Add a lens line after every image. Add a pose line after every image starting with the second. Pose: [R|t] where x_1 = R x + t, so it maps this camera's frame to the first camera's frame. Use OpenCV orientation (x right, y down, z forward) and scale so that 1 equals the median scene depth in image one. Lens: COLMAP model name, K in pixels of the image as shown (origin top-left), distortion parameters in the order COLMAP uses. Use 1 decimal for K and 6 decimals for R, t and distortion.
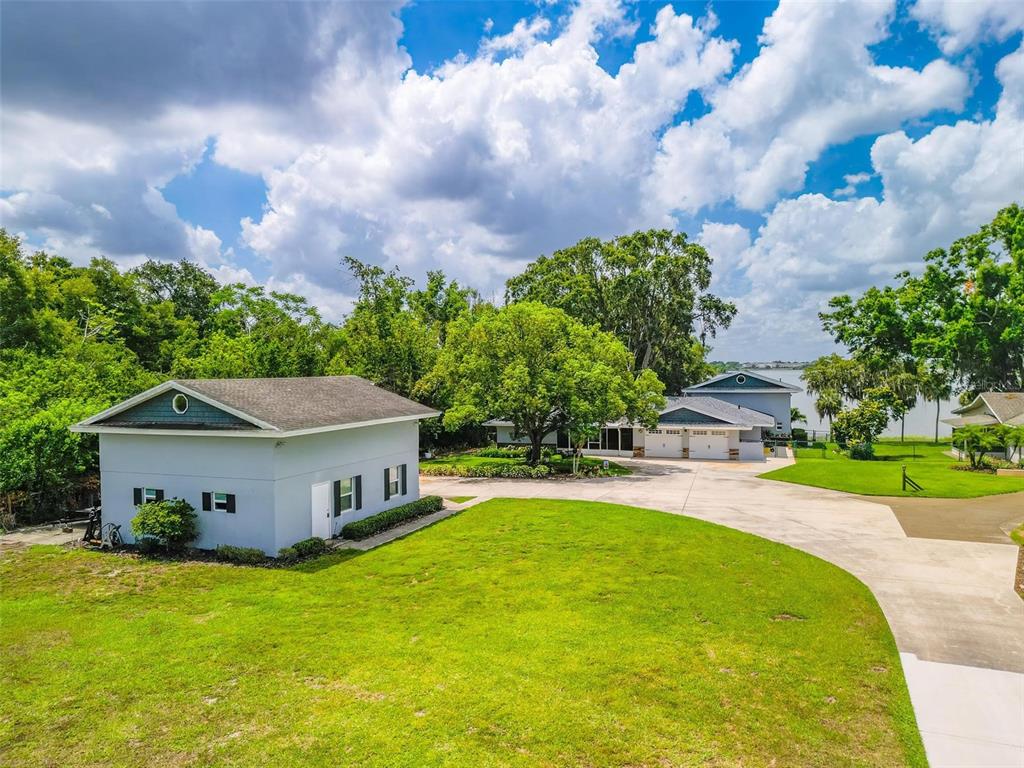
lens RADIAL K [[709.8, 0, 509.1], [0, 709.8, 383.4], [0, 0, 1]] dist [0.004838, 0.000263]
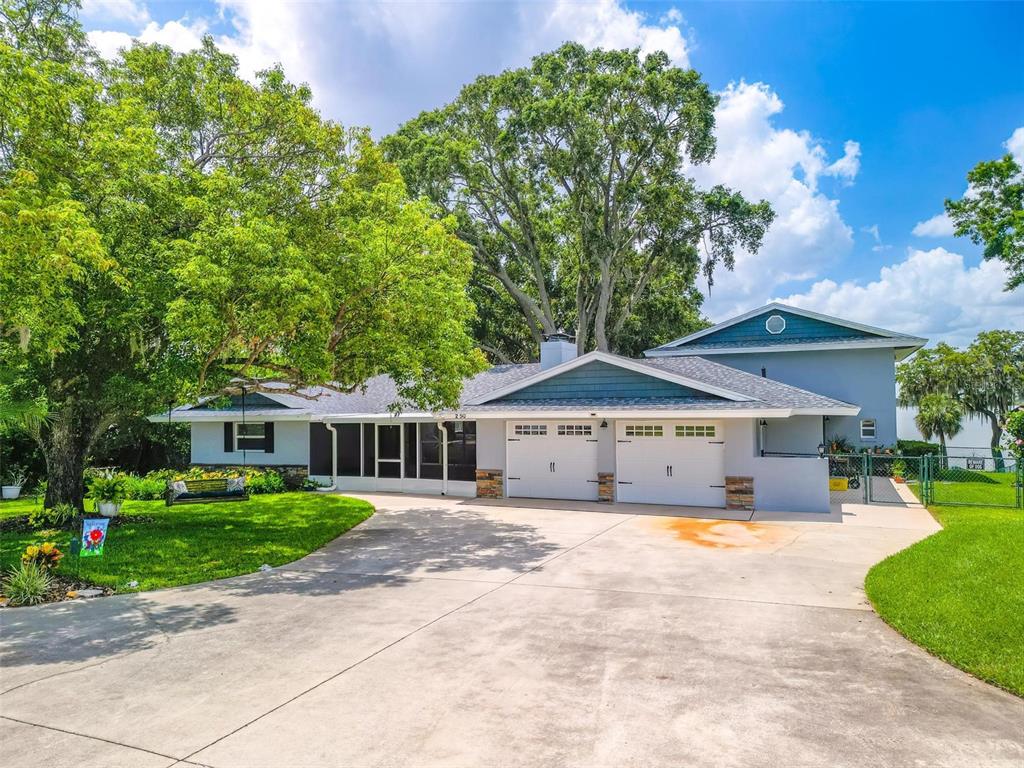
lens RADIAL K [[709.8, 0, 515.9], [0, 709.8, 385.3], [0, 0, 1]] dist [0.004838, 0.000263]
pose [[0.997183, -0.001292, -0.075000, 0.224581], [-0.002697, 0.998587, -0.053068, 0.063850], [0.074962, 0.053120, 0.995771, 0.623177]]
